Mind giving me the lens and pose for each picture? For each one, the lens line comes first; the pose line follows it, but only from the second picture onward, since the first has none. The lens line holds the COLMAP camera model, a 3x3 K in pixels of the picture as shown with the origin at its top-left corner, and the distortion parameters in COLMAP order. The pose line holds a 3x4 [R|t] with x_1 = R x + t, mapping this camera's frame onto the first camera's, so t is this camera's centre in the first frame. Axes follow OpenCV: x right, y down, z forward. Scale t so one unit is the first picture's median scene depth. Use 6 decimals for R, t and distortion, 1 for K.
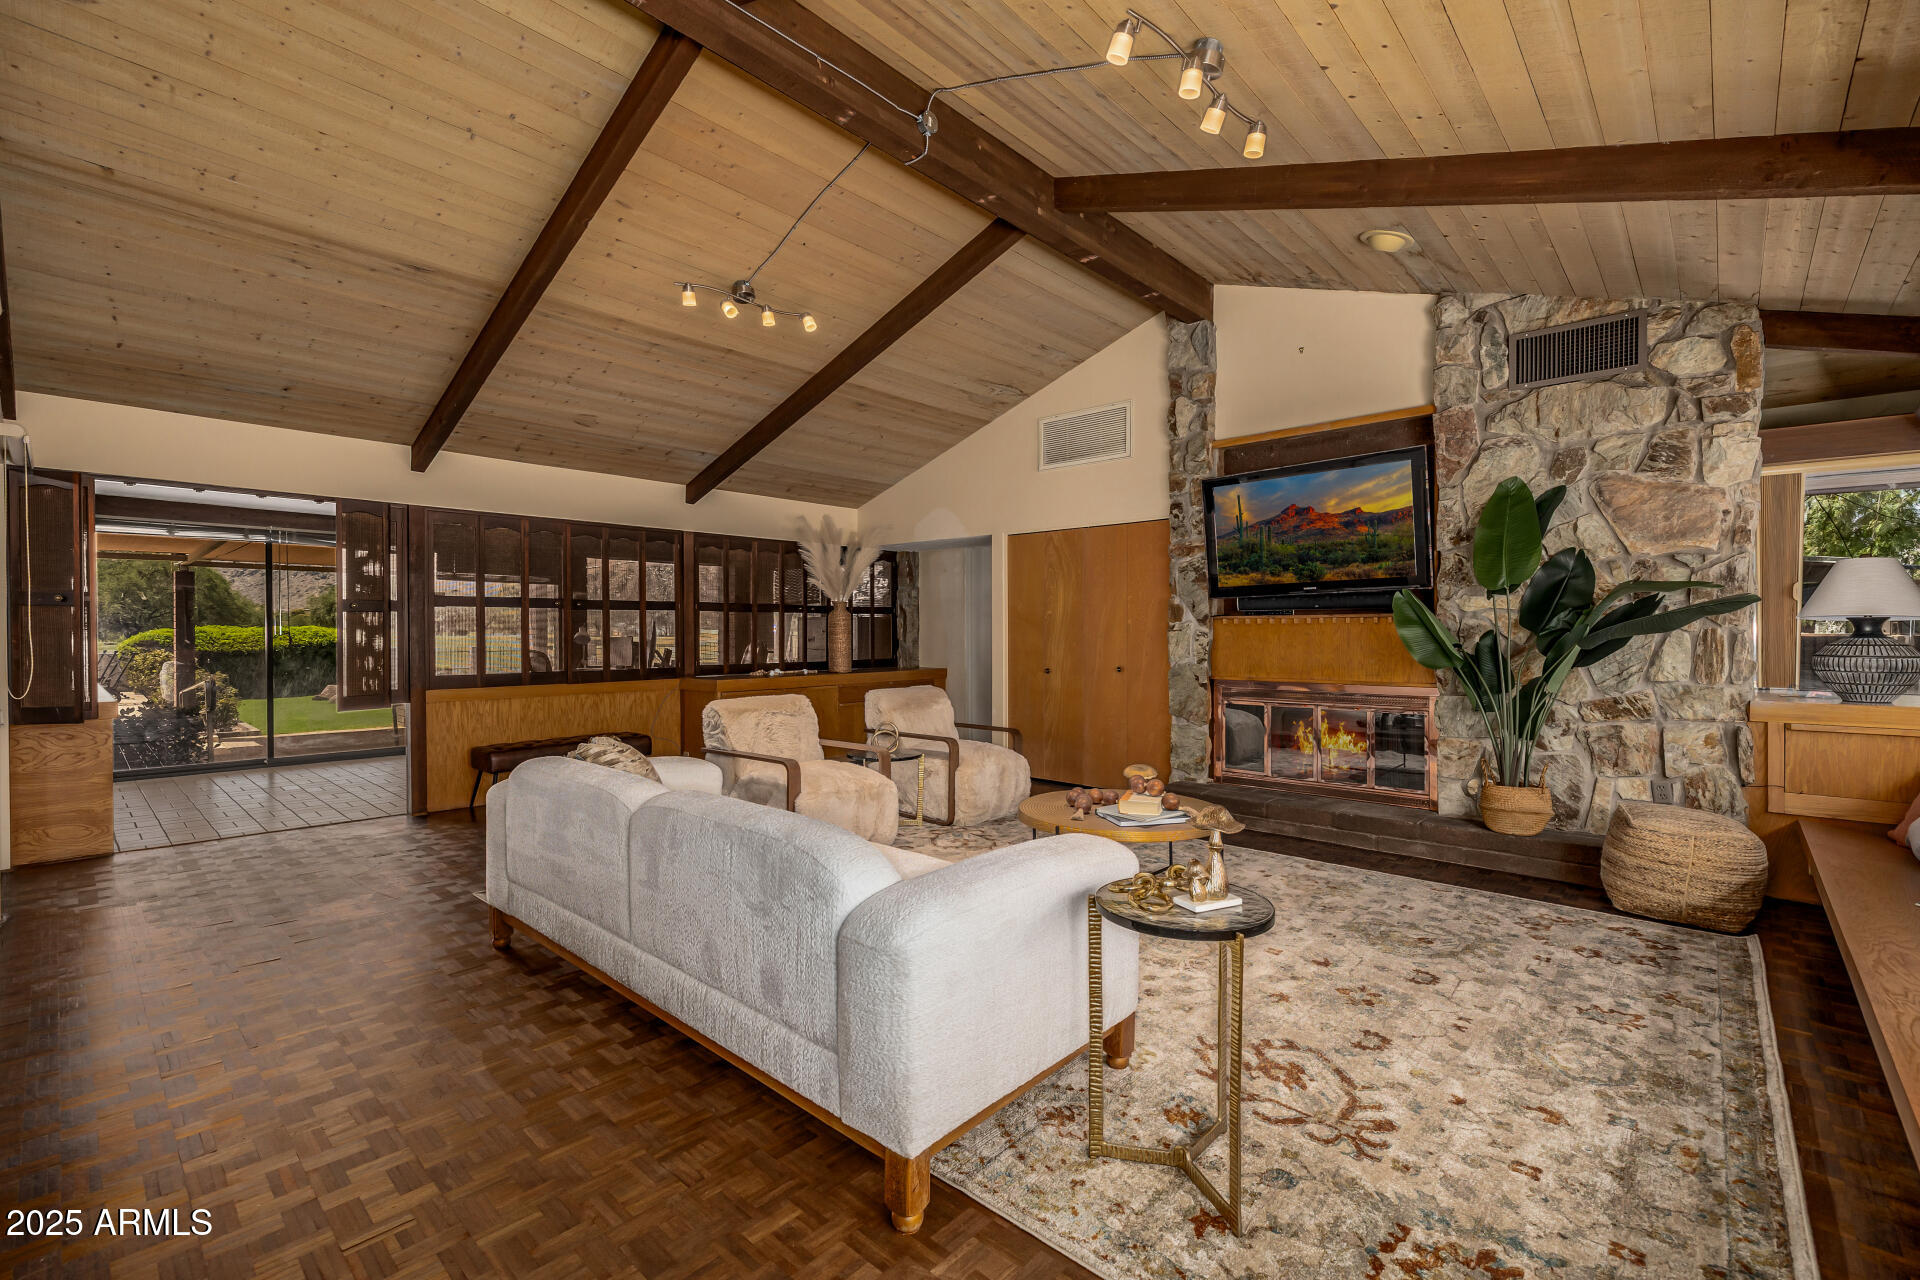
lens RADIAL K [[840.1, 0, 952.7], [0, 840.1, 640.9], [0, 0, 1]] dist [0.002881, -0.000176]
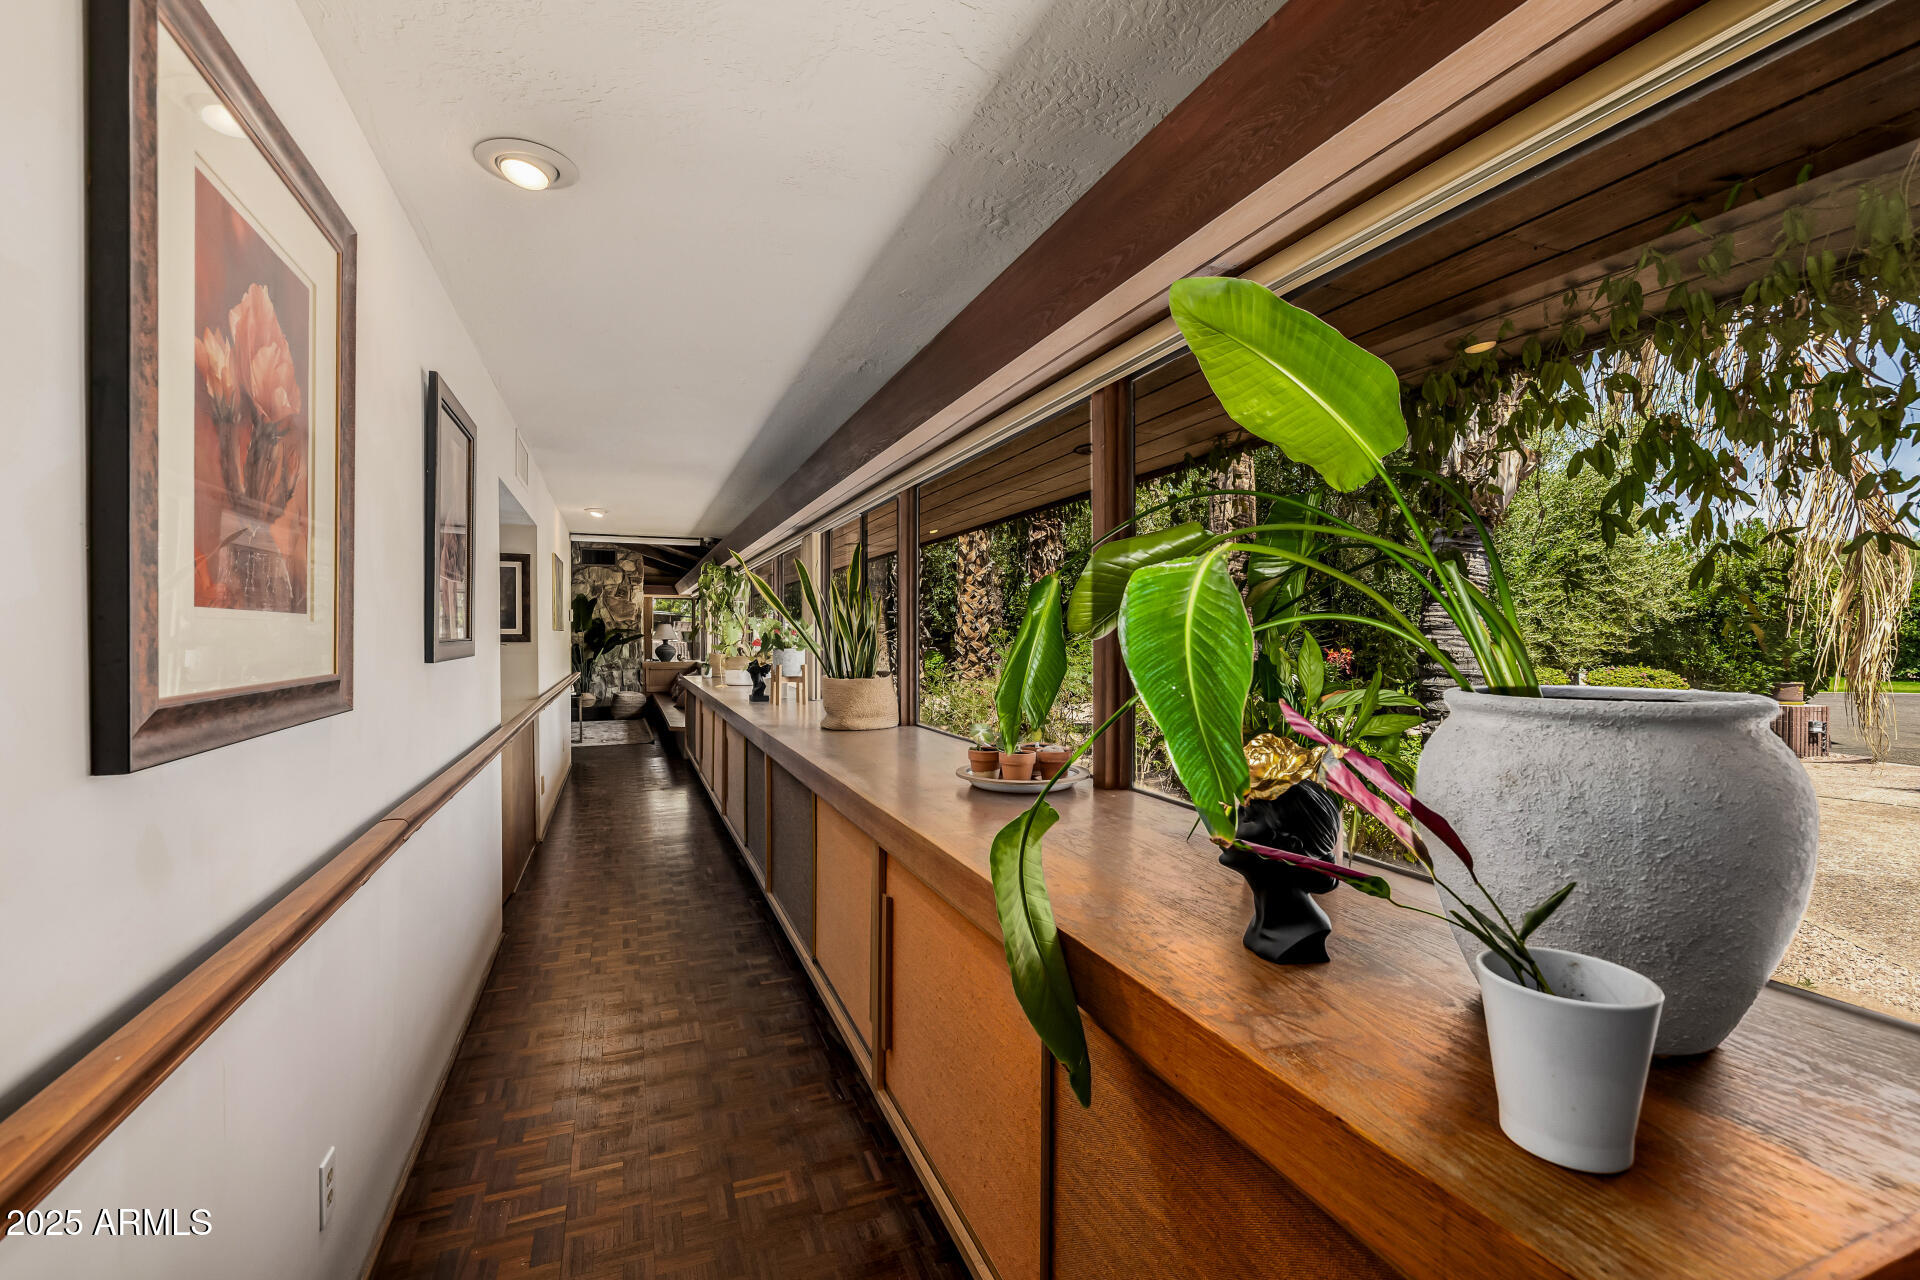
lens RADIAL K [[840.1, 0, 958.3], [0, 840.1, 641.3], [0, 0, 1]] dist [0.002881, -0.000176]
pose [[0.428496, -0.004045, 0.903535, -1.657066], [0.010557, 0.999944, -0.000530, -0.004564], [-0.903482, 0.009766, 0.428514, -1.697972]]
